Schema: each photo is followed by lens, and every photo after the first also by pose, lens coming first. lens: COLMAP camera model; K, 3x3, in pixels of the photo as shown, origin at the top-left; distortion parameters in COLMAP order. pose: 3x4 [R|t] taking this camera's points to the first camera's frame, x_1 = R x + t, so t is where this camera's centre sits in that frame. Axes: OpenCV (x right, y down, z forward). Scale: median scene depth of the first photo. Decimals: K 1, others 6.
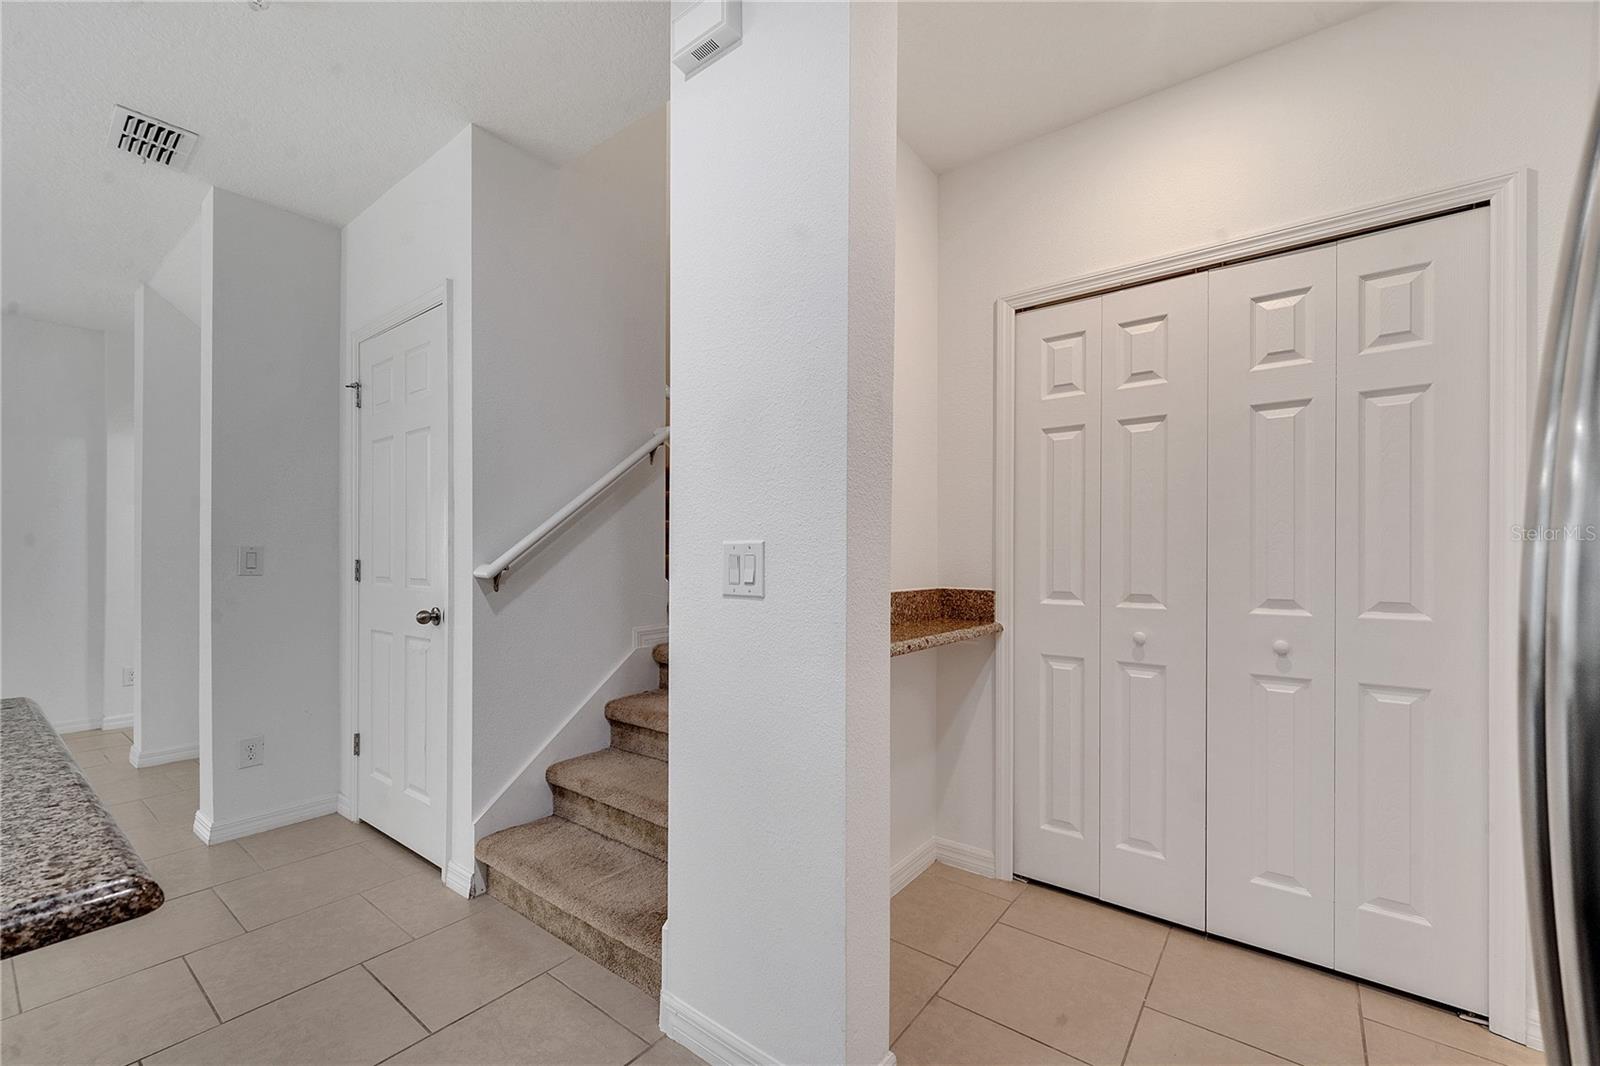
lens RADIAL K [[649.9, 0, 795.1], [0, 649.9, 557.4], [0, 0, 1]] dist [0.002748, -0.001263]
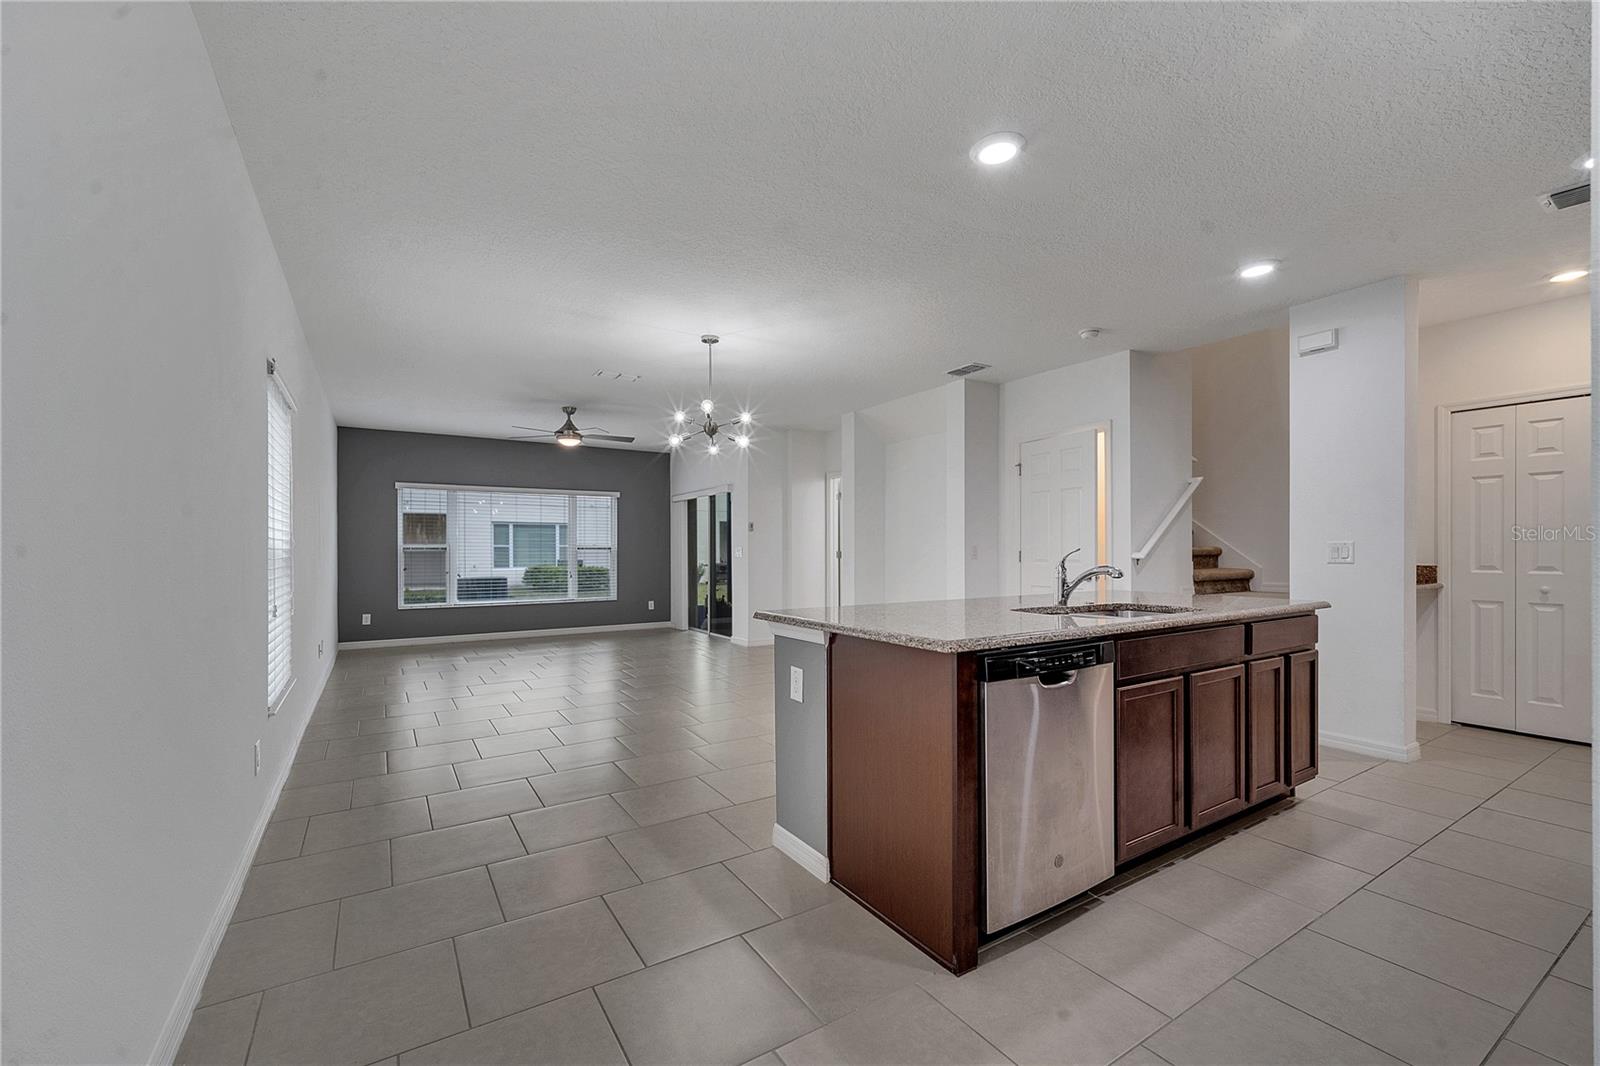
lens RADIAL K [[649.9, 0, 784.7], [0, 649.9, 551.3], [0, 0, 1]] dist [0.002748, -0.001263]
pose [[0.933602, -0.005011, -0.358278, -0.788629], [0.005732, 0.999983, 0.000949, -0.001196], [0.358267, -0.002940, 0.933615, -1.437819]]
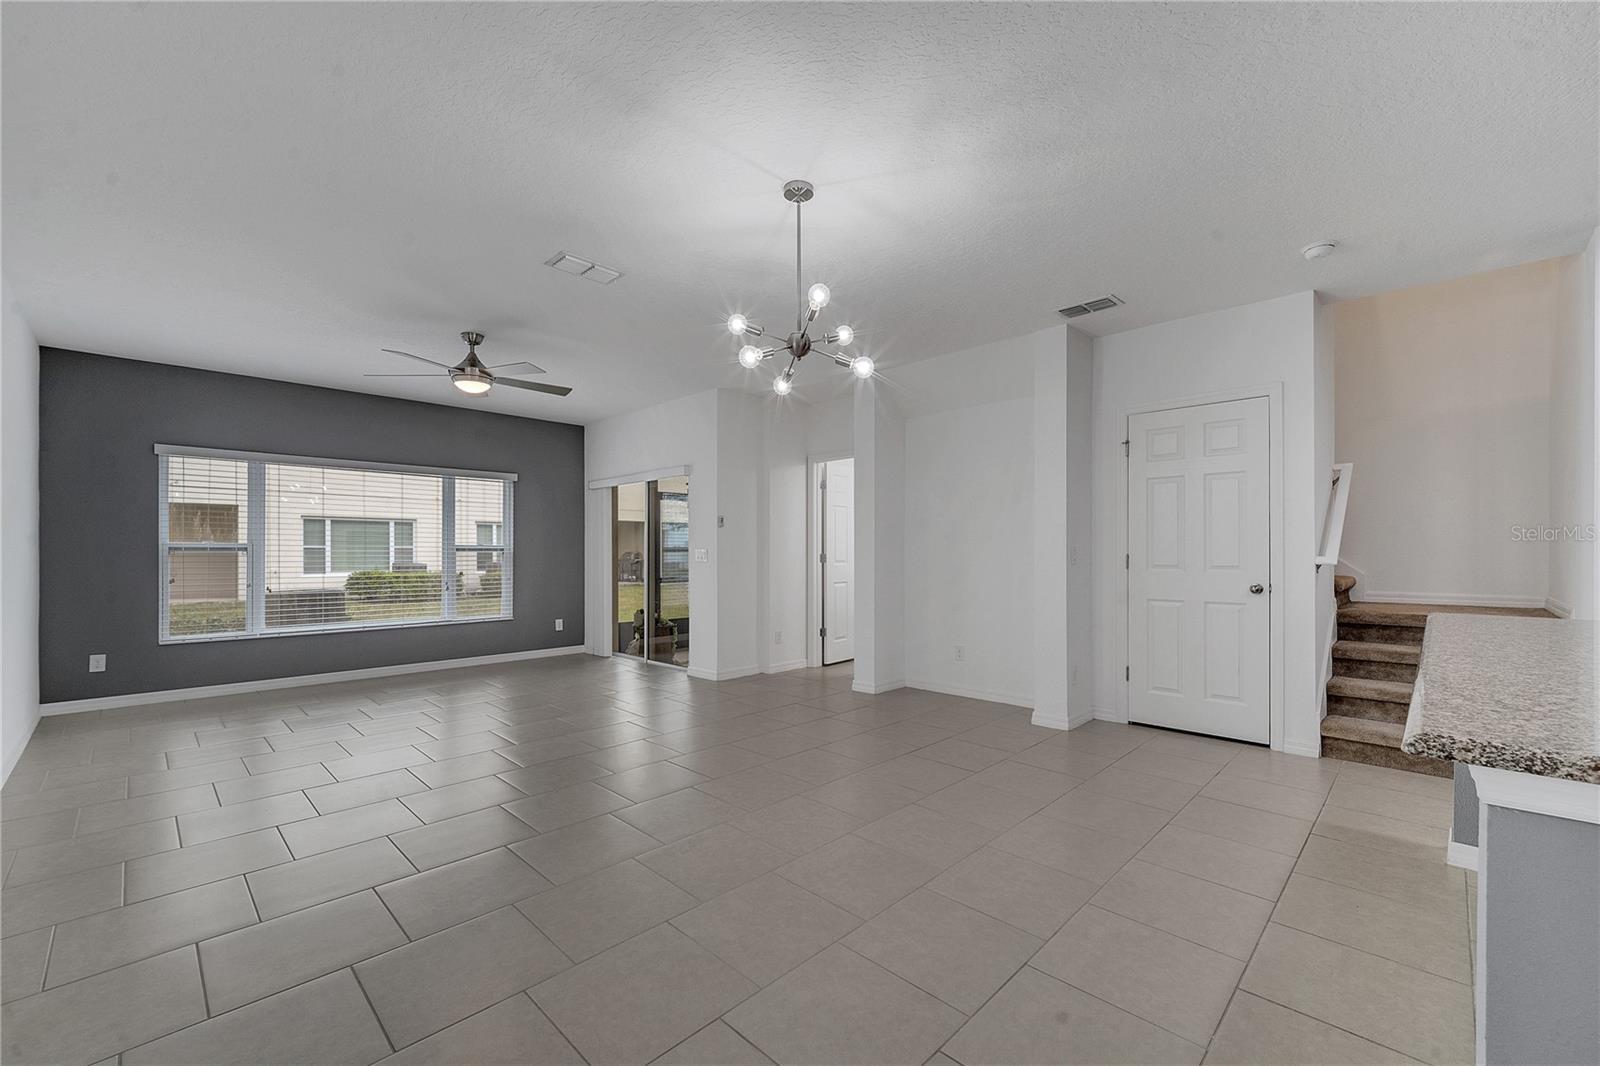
lens RADIAL K [[649.9, 0, 791.7], [0, 649.9, 552.1], [0, 0, 1]] dist [0.002748, -0.001263]
pose [[0.991102, -0.003396, -0.133060, -1.574887], [0.003354, 0.999994, -0.000542, -0.004266], [0.133061, 0.000091, 0.991108, -0.808899]]
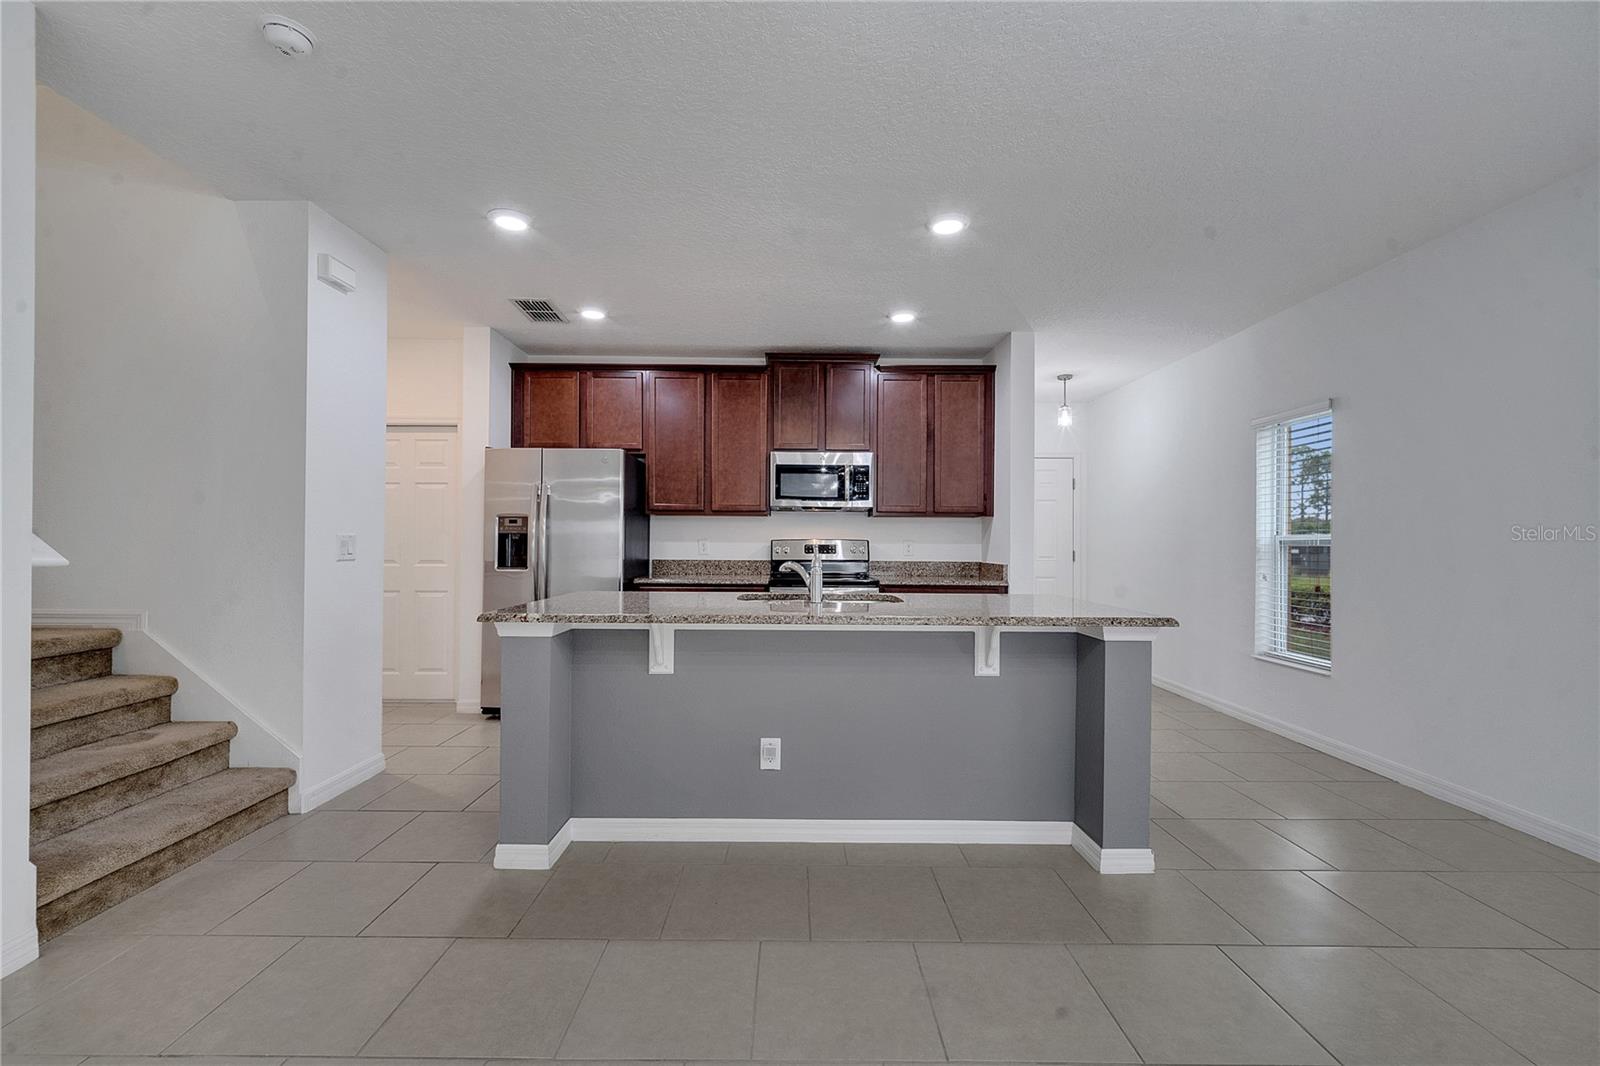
lens RADIAL K [[649.9, 0, 796.4], [0, 649.9, 538.8], [0, 0, 1]] dist [0.002748, -0.001263]
pose [[-0.607823, -0.001632, 0.794071, -1.698474], [-0.007782, 0.999962, -0.003901, -0.007949], [-0.794035, -0.008551, -0.607812, 0.725995]]
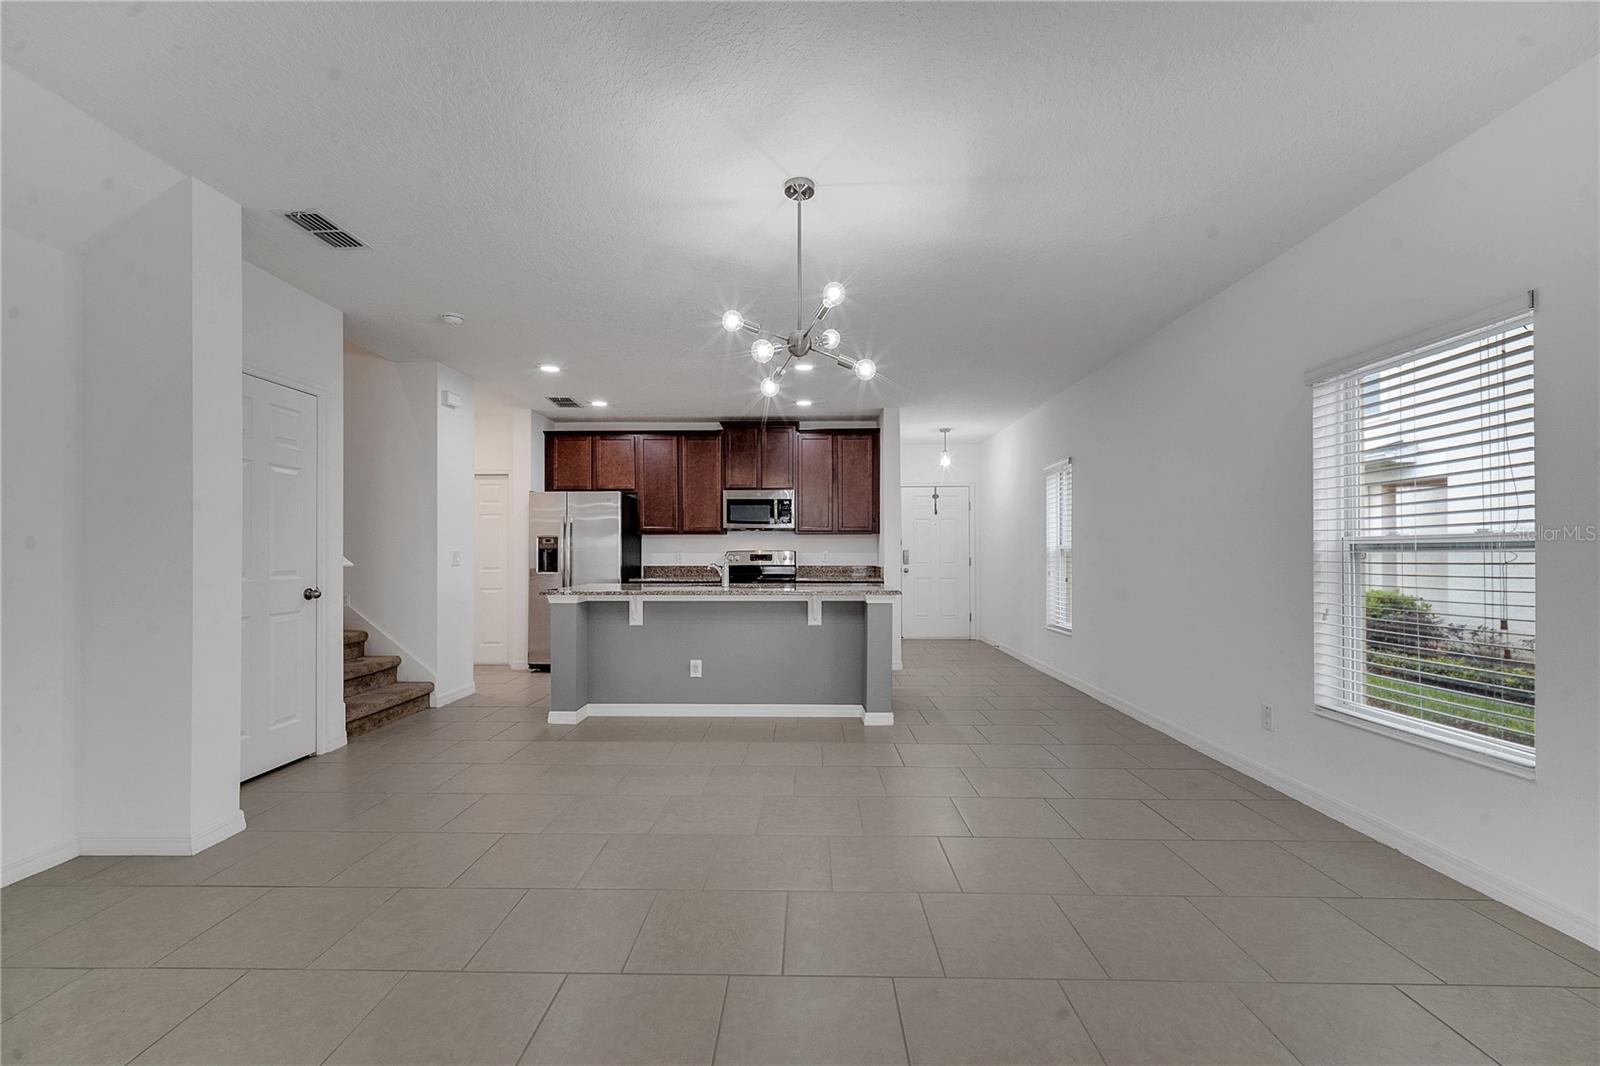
lens RADIAL K [[649.9, 0, 799.2], [0, 649.9, 551.7], [0, 0, 1]] dist [0.002748, -0.001263]
pose [[-0.592628, 0.001270, 0.805475, -2.642606], [0.001031, 0.999999, -0.000818, -0.007258], [-0.805475, 0.000346, -0.592629, 1.034285]]
